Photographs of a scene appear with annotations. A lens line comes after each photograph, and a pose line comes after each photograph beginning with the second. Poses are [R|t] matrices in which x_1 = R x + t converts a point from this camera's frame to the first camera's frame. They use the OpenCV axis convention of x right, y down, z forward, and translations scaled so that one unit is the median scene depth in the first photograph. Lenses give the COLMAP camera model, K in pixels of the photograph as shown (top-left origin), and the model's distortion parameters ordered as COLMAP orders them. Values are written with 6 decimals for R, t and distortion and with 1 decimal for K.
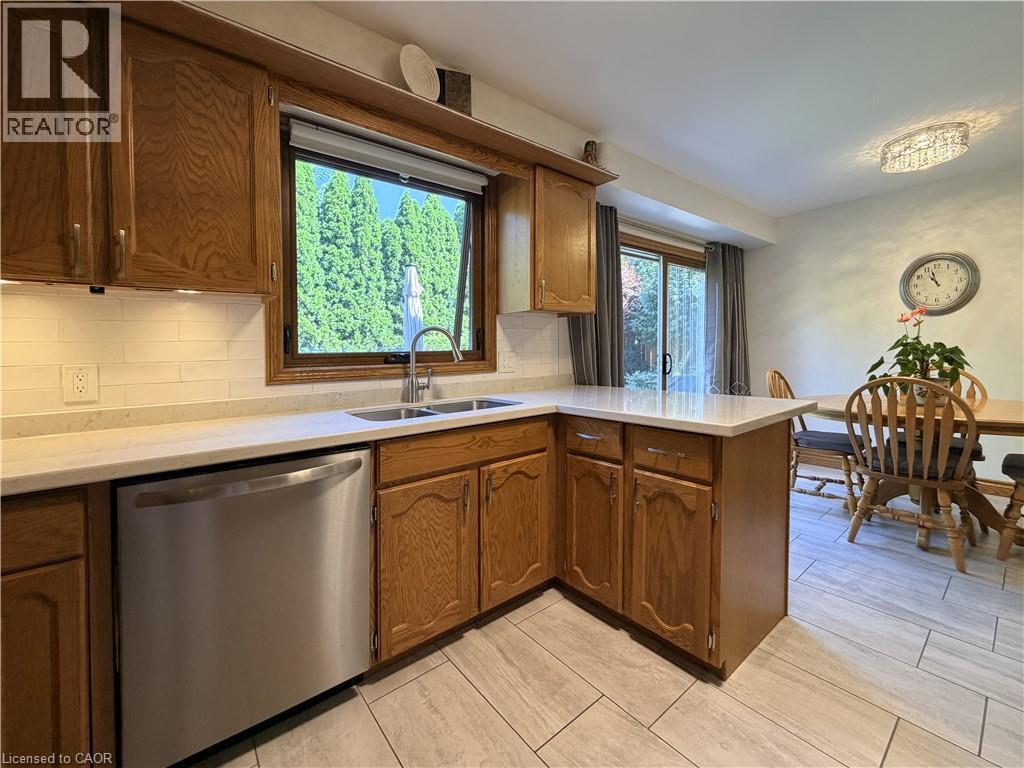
lens RADIAL K [[415.6, 0, 511.6], [0, 415.6, 392.0], [0, 0, 1]] dist [-0.000065, 0.000761]
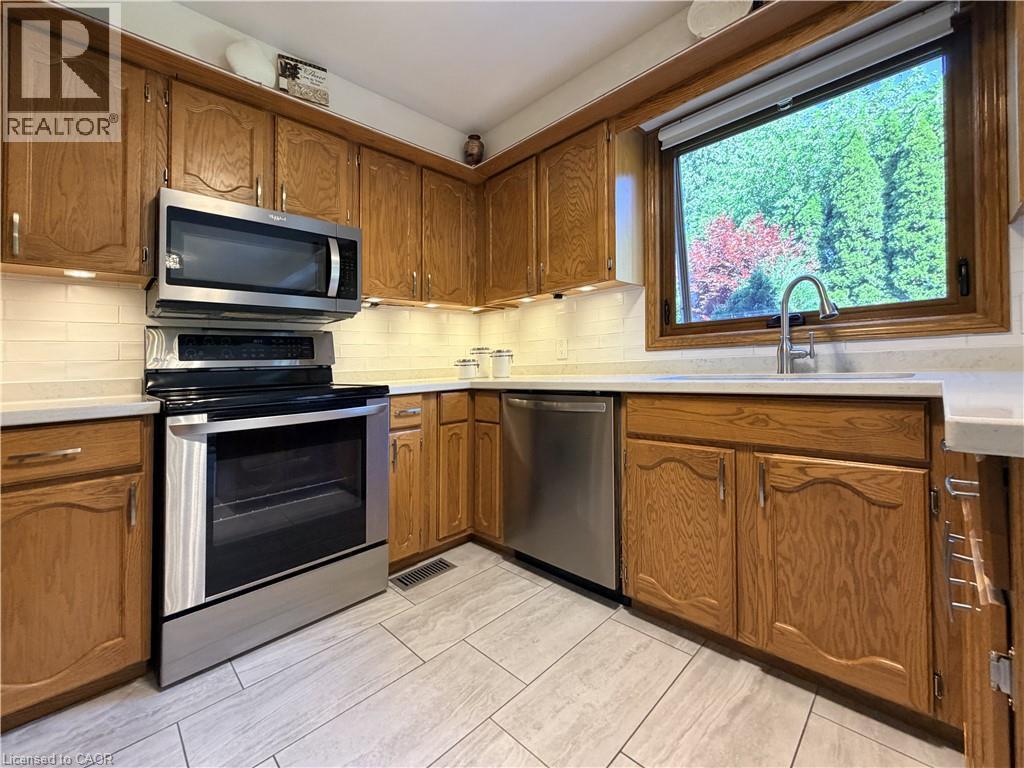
lens RADIAL K [[415.6, 0, 494.4], [0, 415.6, 372.1], [0, 0, 1]] dist [-0.000065, 0.000761]
pose [[0.095668, 0.032815, -0.994872, 0.633299], [-0.060721, 0.997788, 0.027073, 0.042045], [0.993560, 0.057820, 0.097449, 0.434853]]
